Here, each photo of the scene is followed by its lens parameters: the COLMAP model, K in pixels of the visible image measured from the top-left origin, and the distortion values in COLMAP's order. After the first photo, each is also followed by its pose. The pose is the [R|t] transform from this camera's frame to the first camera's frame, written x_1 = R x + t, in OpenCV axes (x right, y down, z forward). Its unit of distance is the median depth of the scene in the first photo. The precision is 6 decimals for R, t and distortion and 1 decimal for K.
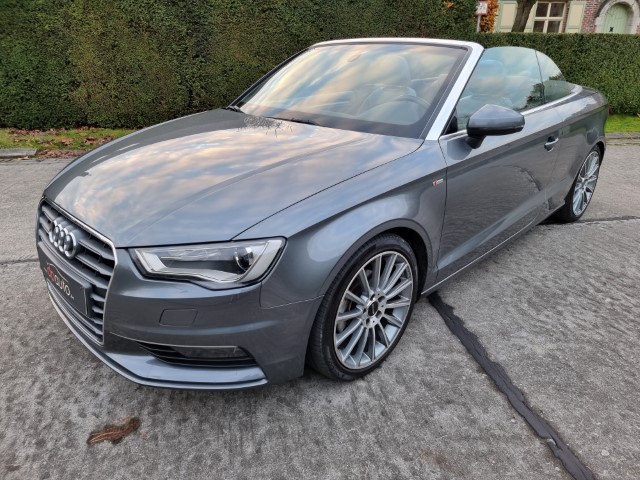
lens RADIAL K [[438.7, 0, 318.1], [0, 438.7, 237.1], [0, 0, 1]] dist [0.085522, -0.076393]
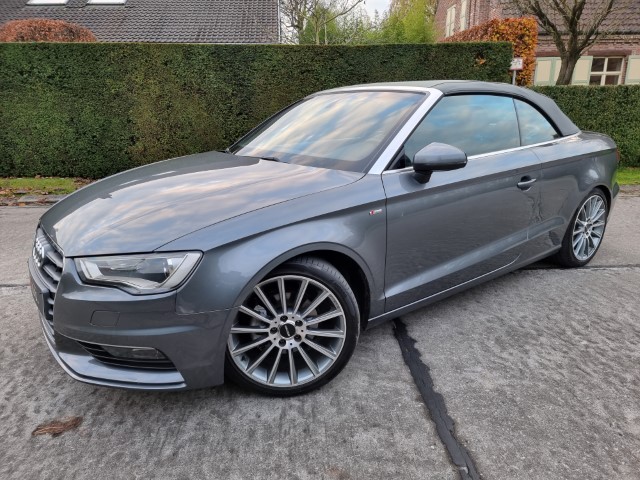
lens RADIAL K [[439.5, 0, 320.0], [0, 439.5, 240.0], [0, 0, 1]] dist [0.080495, -0.071441]
pose [[0.991260, 0.020676, -0.130291, 0.269892], [-0.035301, 0.993198, -0.110958, 0.063900], [0.127111, 0.114587, 0.985247, -0.052875]]
